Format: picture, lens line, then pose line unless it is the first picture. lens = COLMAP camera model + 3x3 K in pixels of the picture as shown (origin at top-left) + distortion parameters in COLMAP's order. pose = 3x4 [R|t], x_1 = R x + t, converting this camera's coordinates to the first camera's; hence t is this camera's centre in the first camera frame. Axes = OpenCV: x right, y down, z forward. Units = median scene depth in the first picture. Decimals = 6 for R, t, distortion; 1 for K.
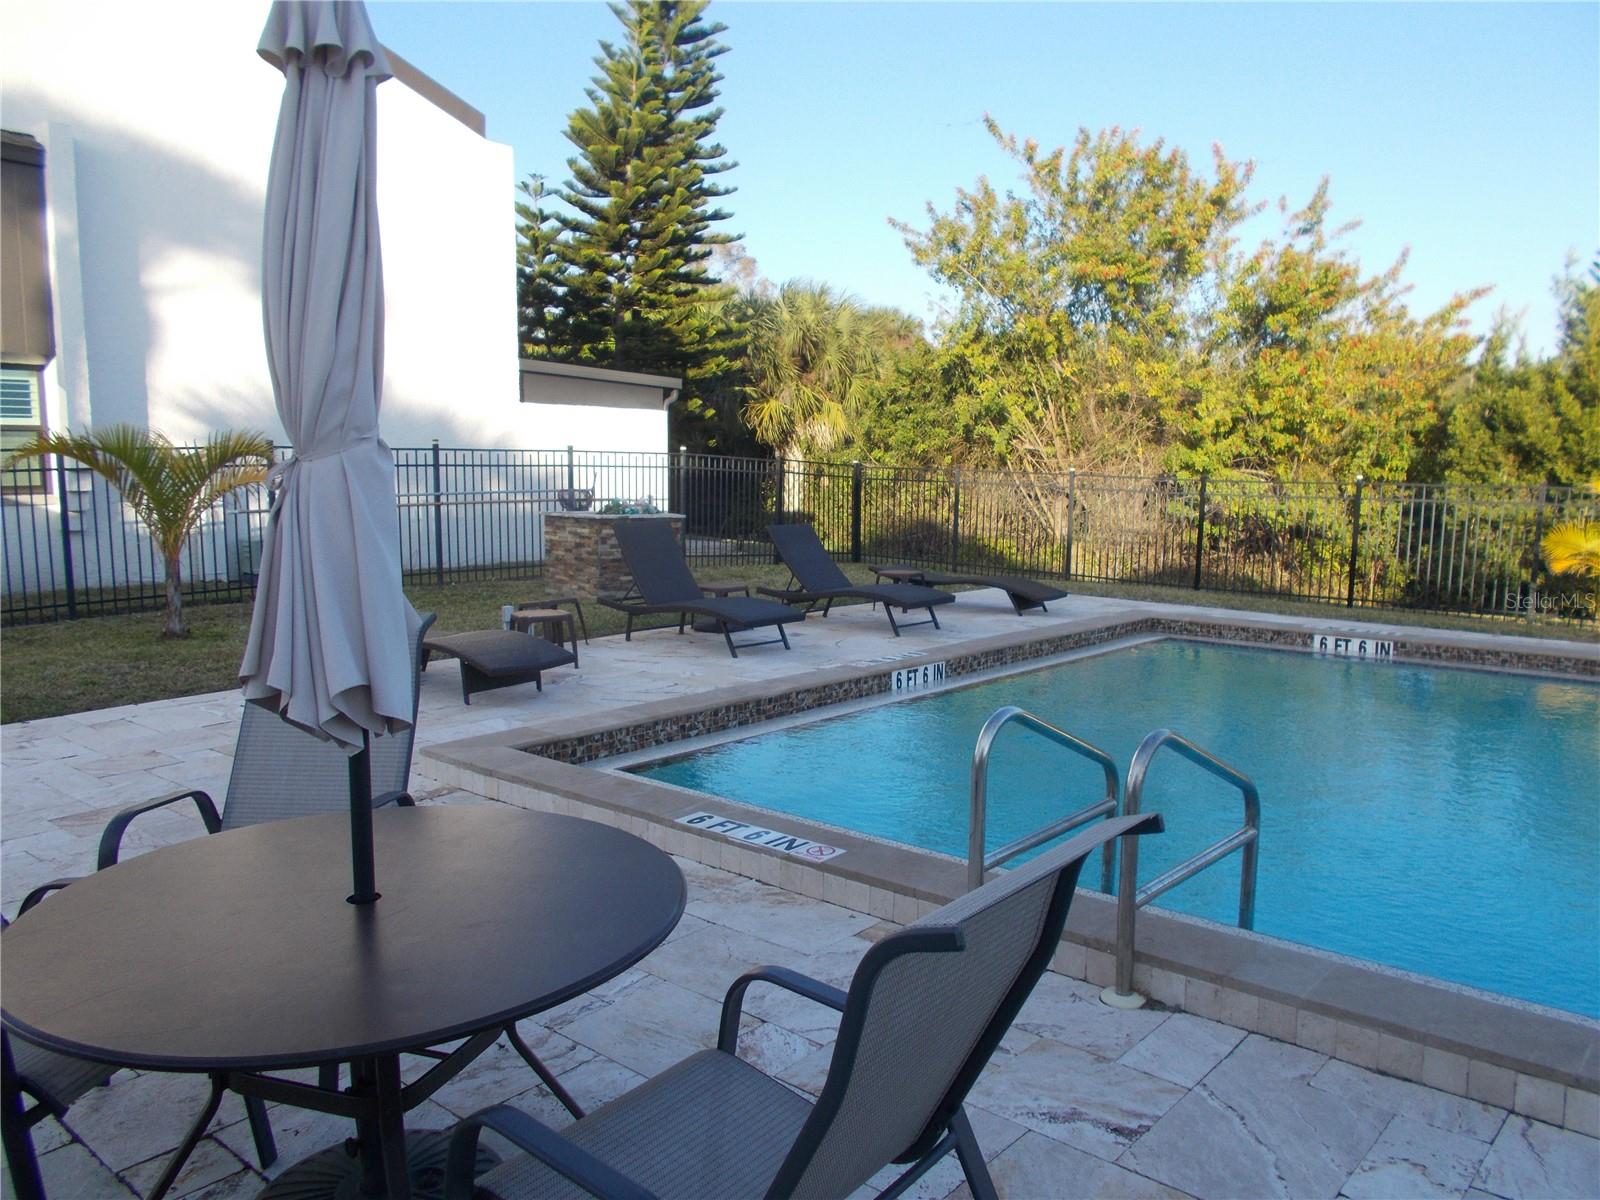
lens RADIAL K [[1205.1, 0, 803.3], [0, 1205.1, 603.8], [0, 0, 1]] dist [-0.000795, -0.007708]
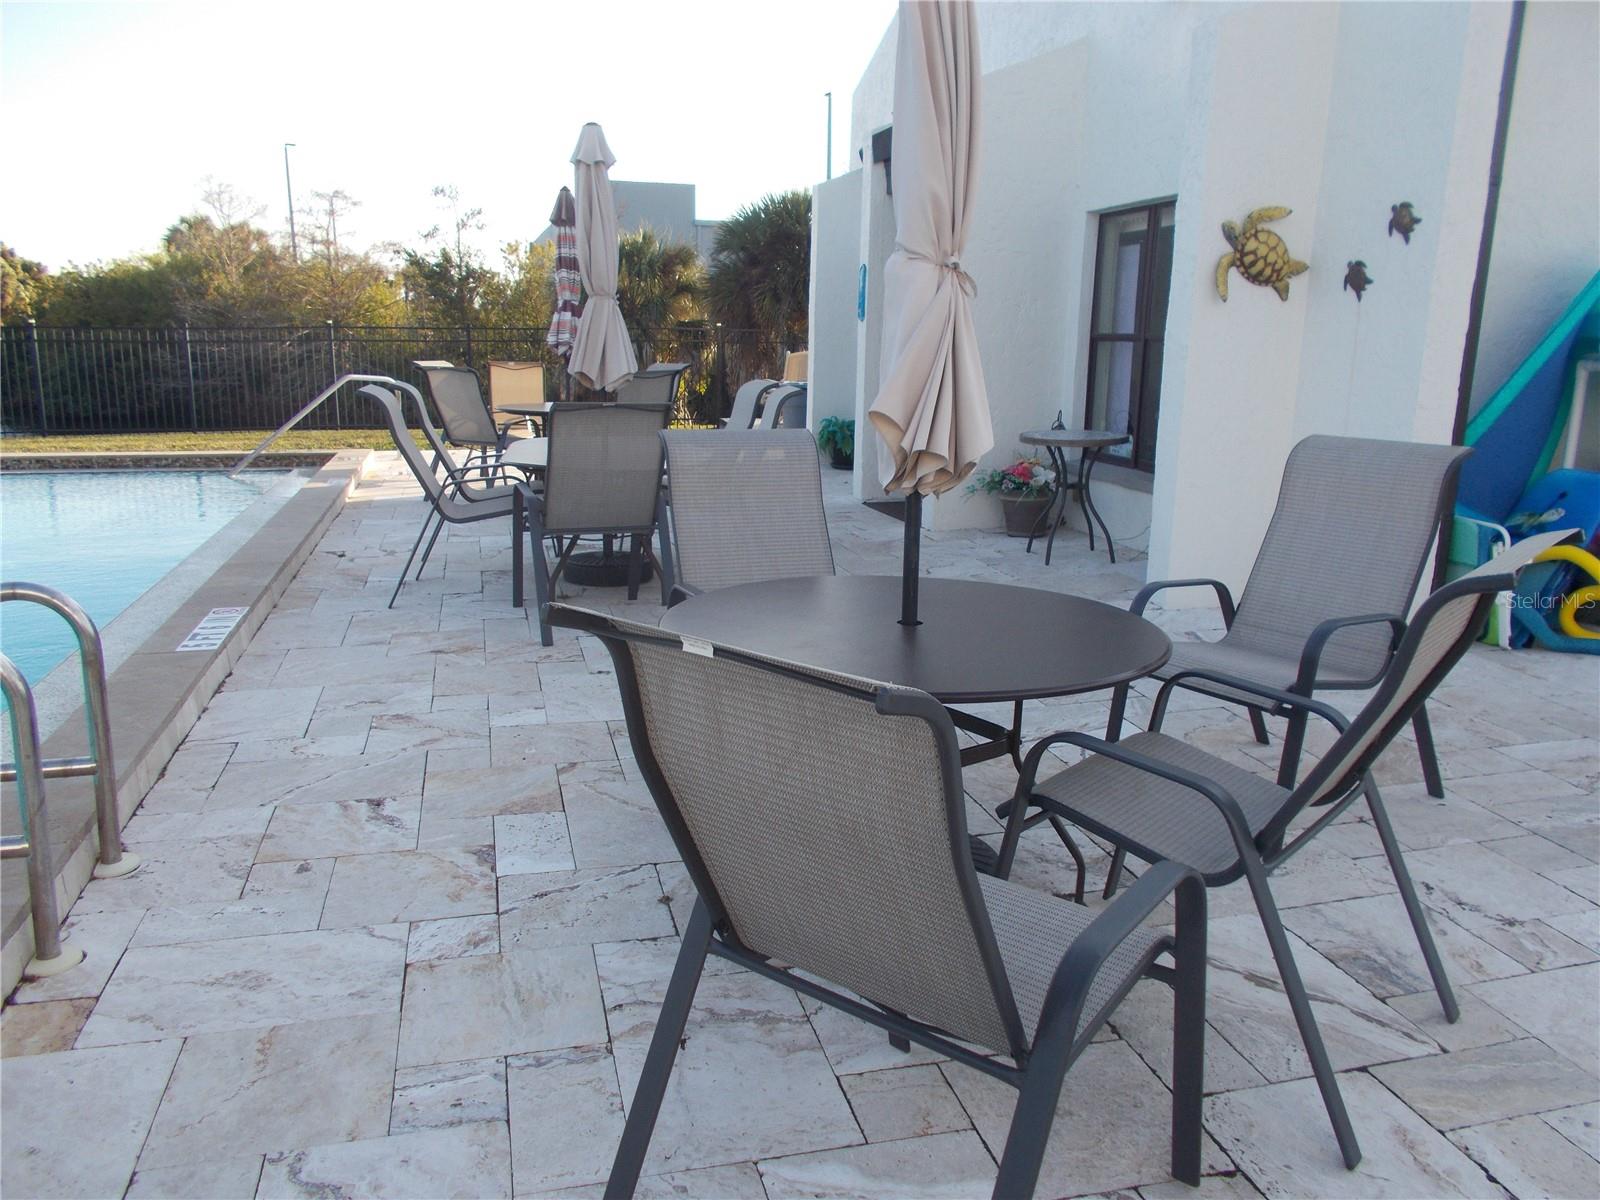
lens RADIAL K [[1205.1, 0, 812.1], [0, 1205.1, 609.5], [0, 0, 1]] dist [-0.000795, -0.007708]
pose [[-0.827619, -0.142662, 0.542857, -0.470661], [0.053197, 0.942870, 0.328886, -0.094380], [-0.558763, 0.301071, -0.772748, 0.991069]]
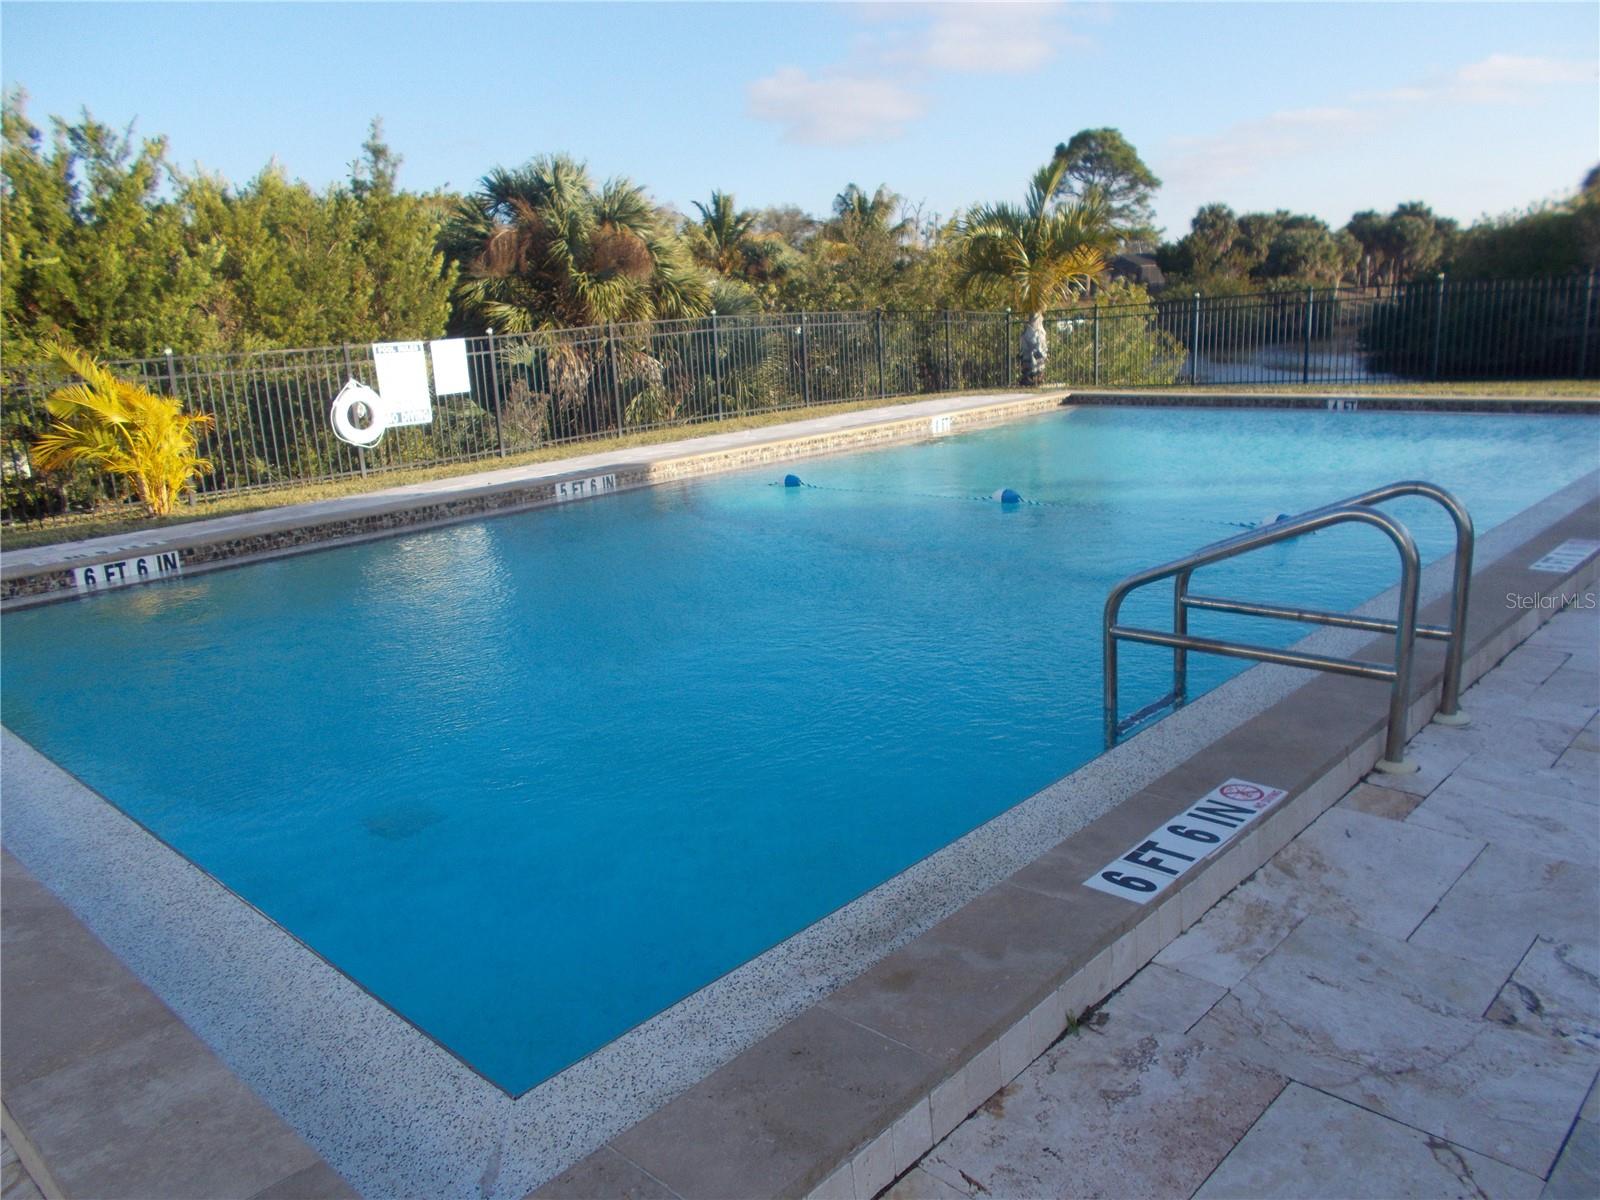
lens RADIAL K [[1205.1, 0, 808.2], [0, 1205.1, 614.7], [0, 0, 1]] dist [-0.000795, -0.007708]
pose [[0.051668, -0.254150, 0.965784, -0.608668], [0.176680, 0.954147, 0.241635, -0.103583], [-0.982911, 0.158150, 0.094202, 1.077883]]
